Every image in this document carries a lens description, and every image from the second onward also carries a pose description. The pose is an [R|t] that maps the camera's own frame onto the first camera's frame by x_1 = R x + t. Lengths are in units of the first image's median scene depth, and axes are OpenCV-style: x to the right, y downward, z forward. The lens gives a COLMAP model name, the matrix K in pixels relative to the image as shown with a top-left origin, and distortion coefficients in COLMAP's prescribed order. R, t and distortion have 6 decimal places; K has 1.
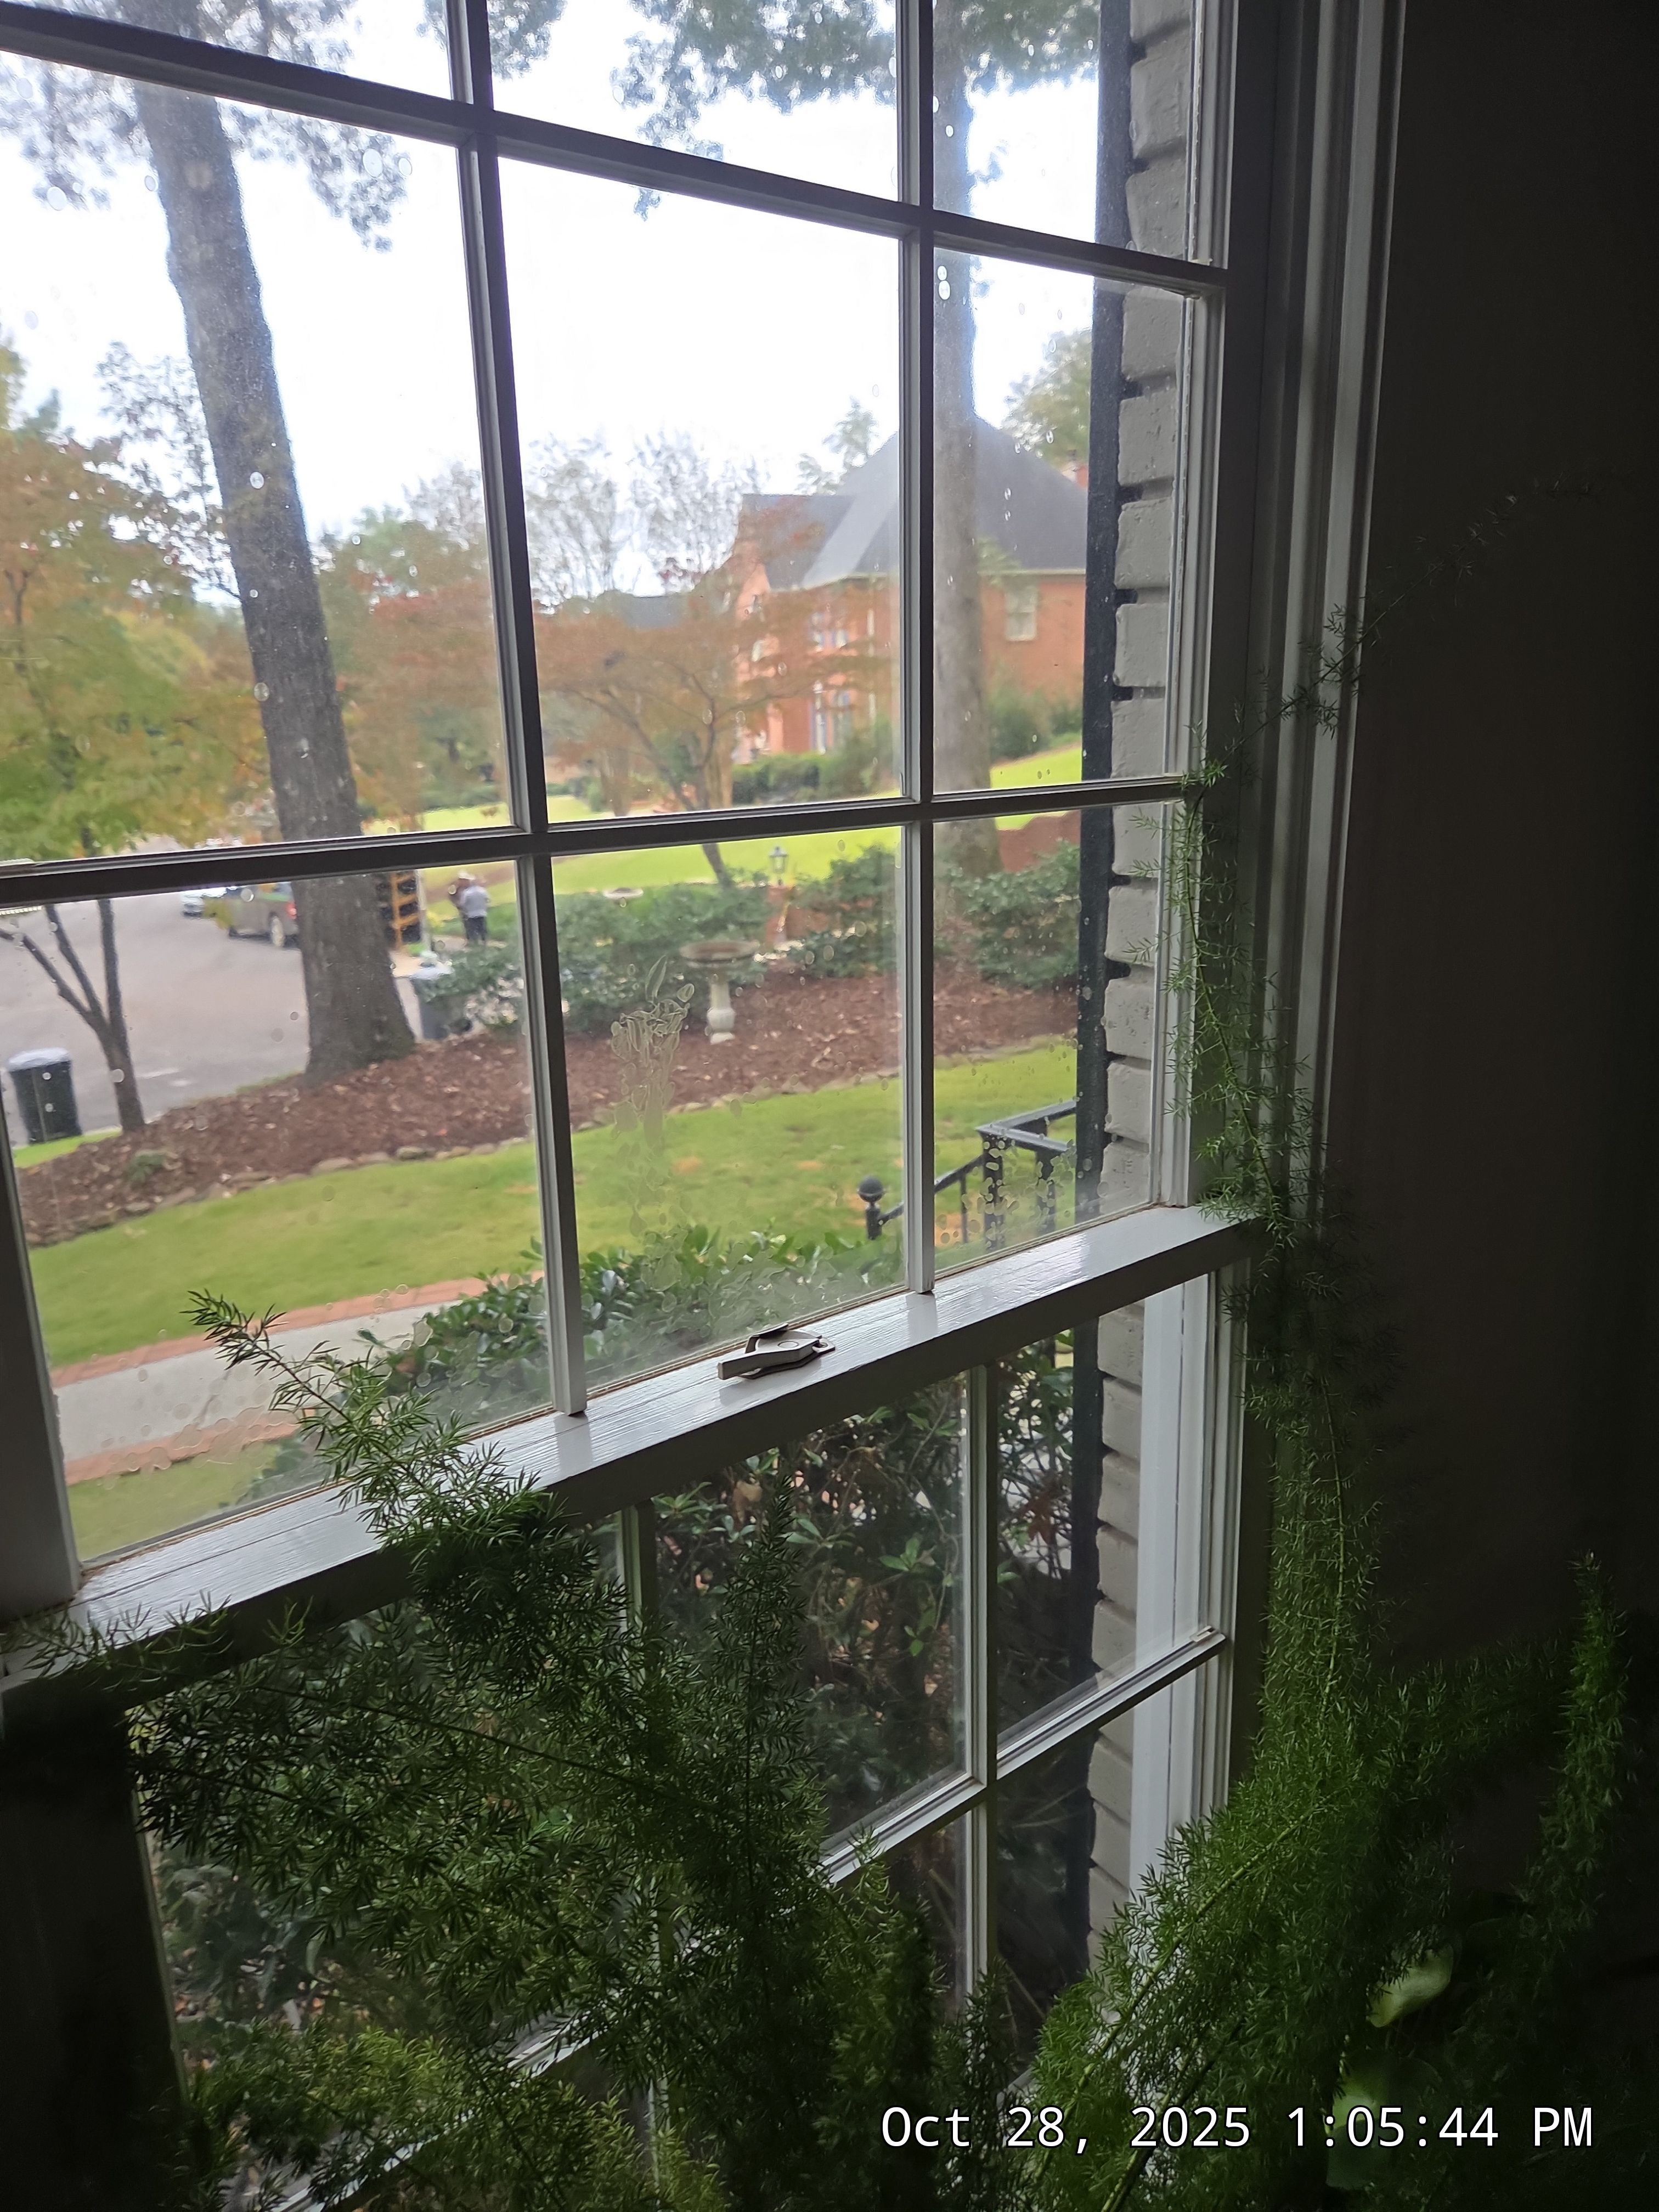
lens RADIAL K [[1529.0, 0, 829.5], [0, 1529.0, 1106.0], [0, 0, 1]] dist [0.004427, 0.001137]
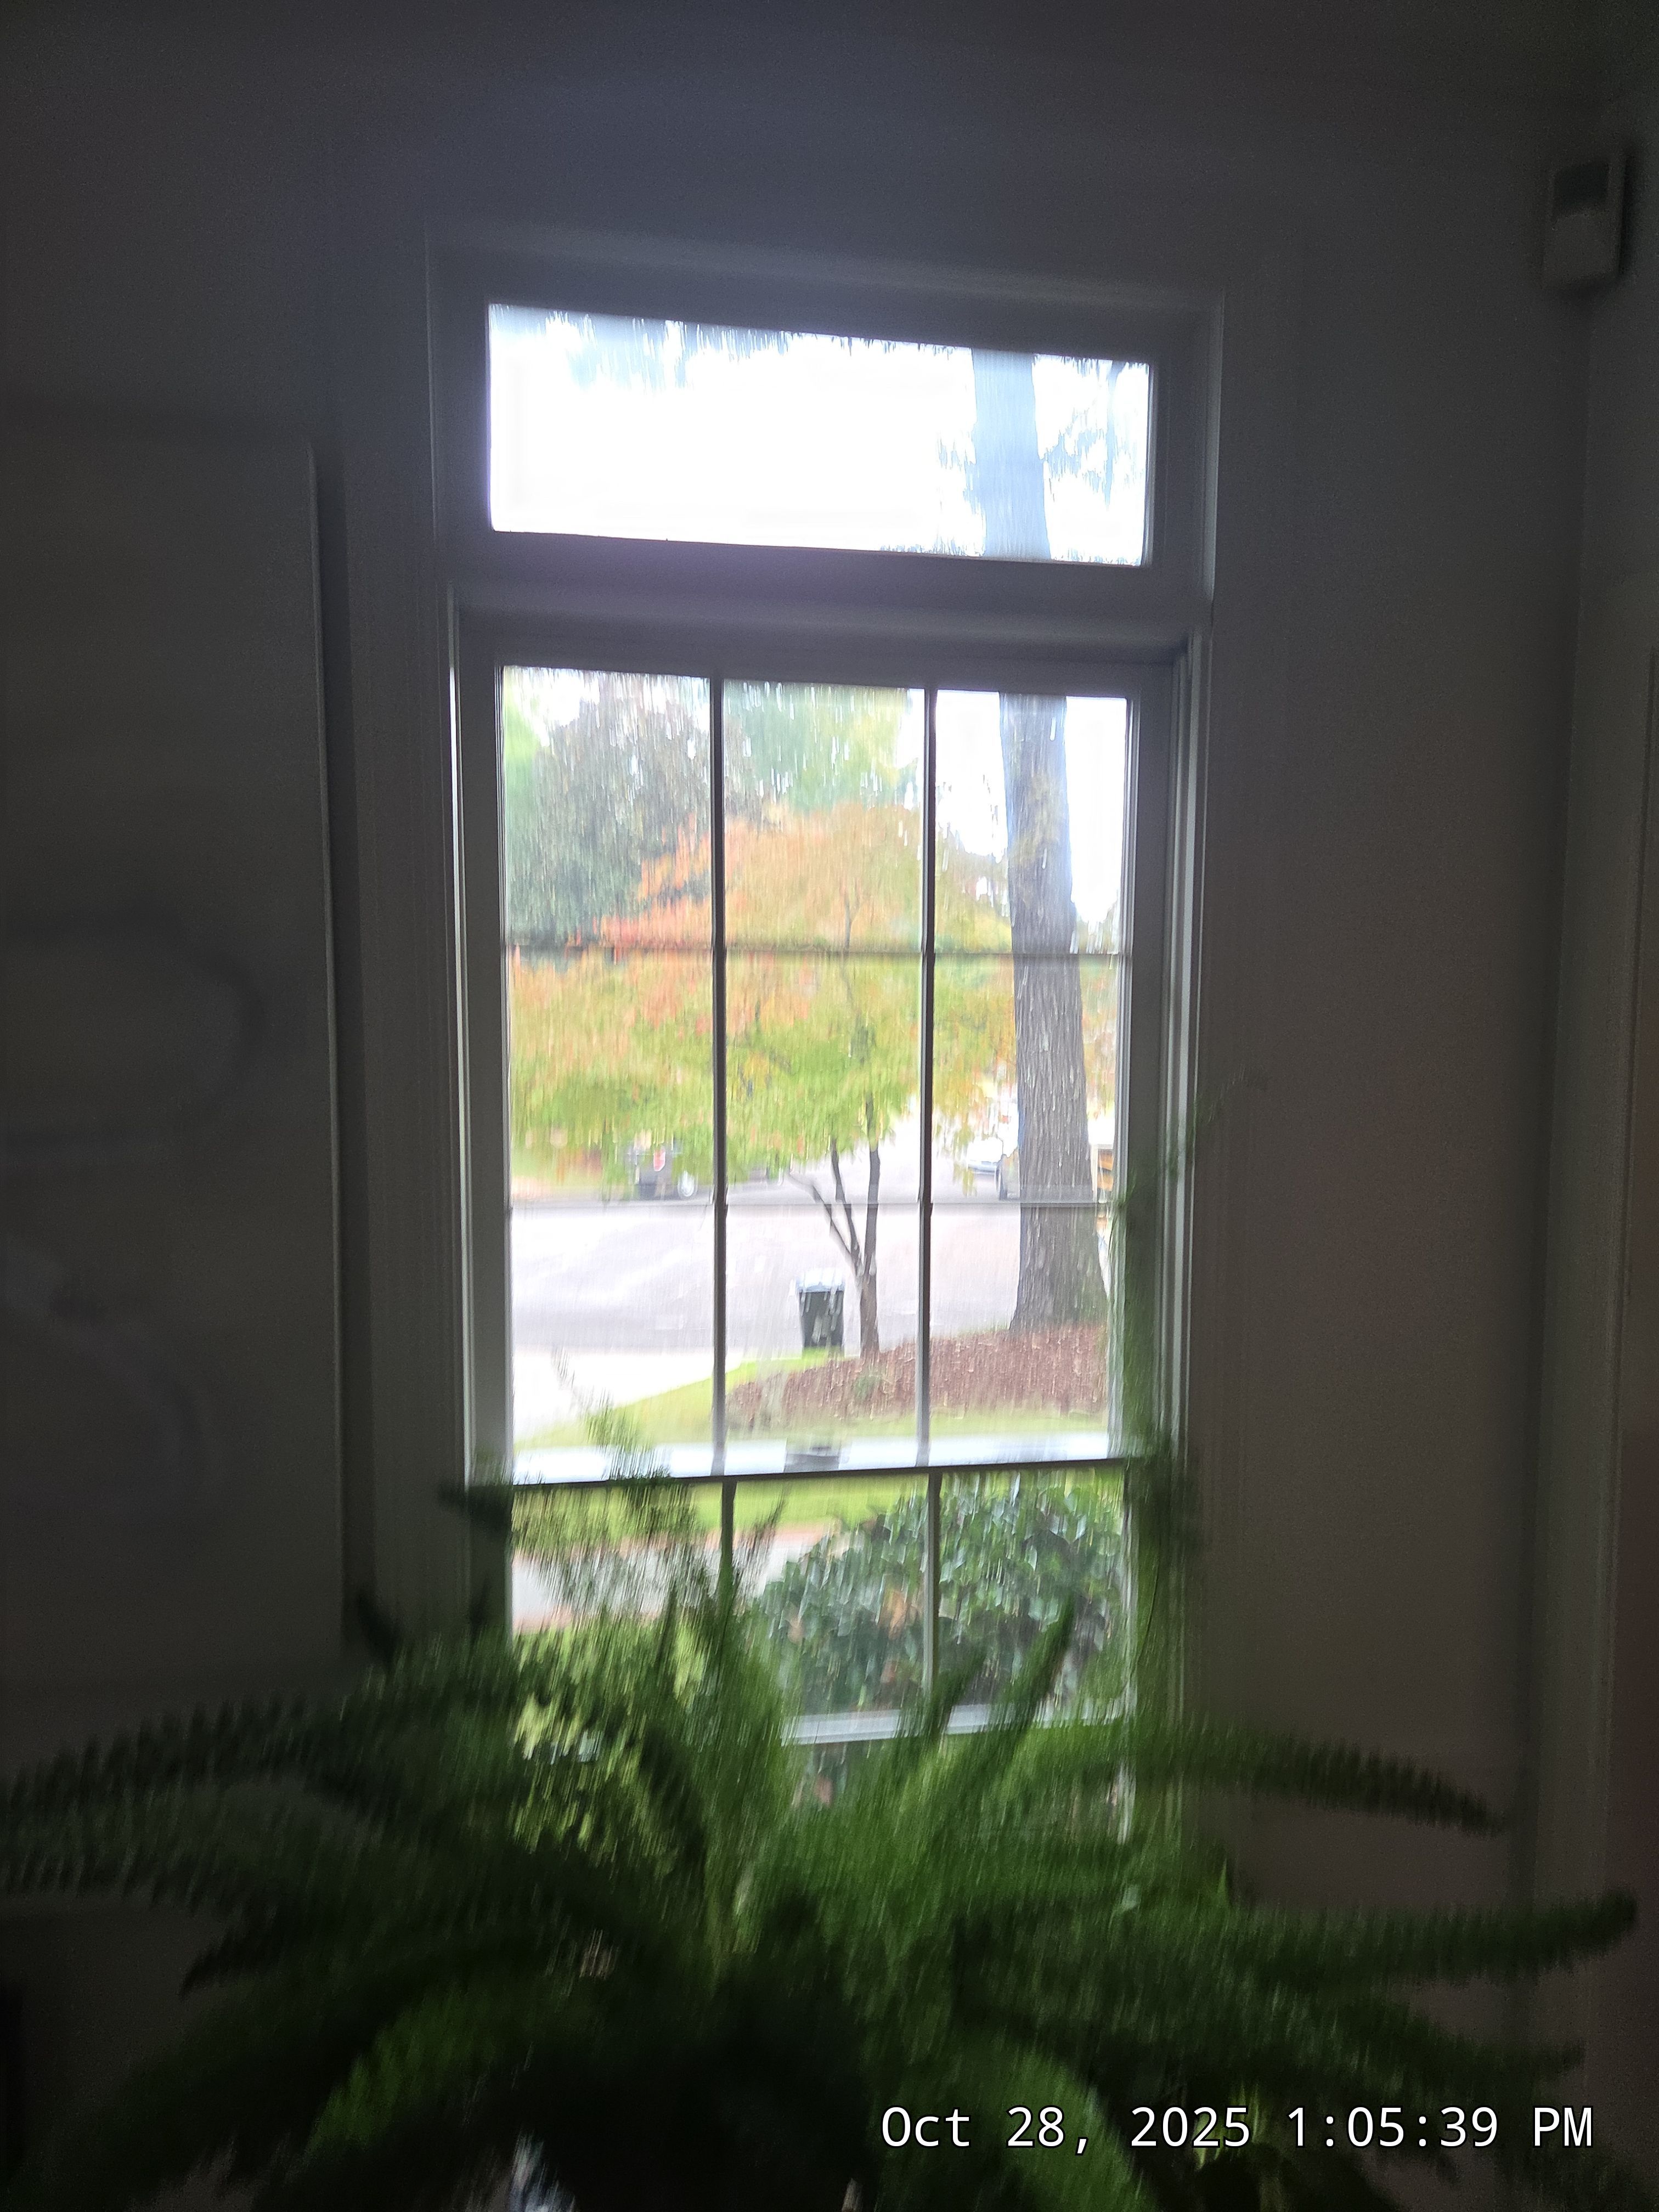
lens RADIAL K [[1529.0, 0, 829.5], [0, 1529.0, 1106.0], [0, 0, 1]] dist [0.004427, 0.001137]
pose [[0.872699, 0.070254, -0.483178, 0.081878], [-0.155759, 0.977947, -0.139134, -0.001102], [0.462748, 0.196682, 0.864396, -0.078012]]
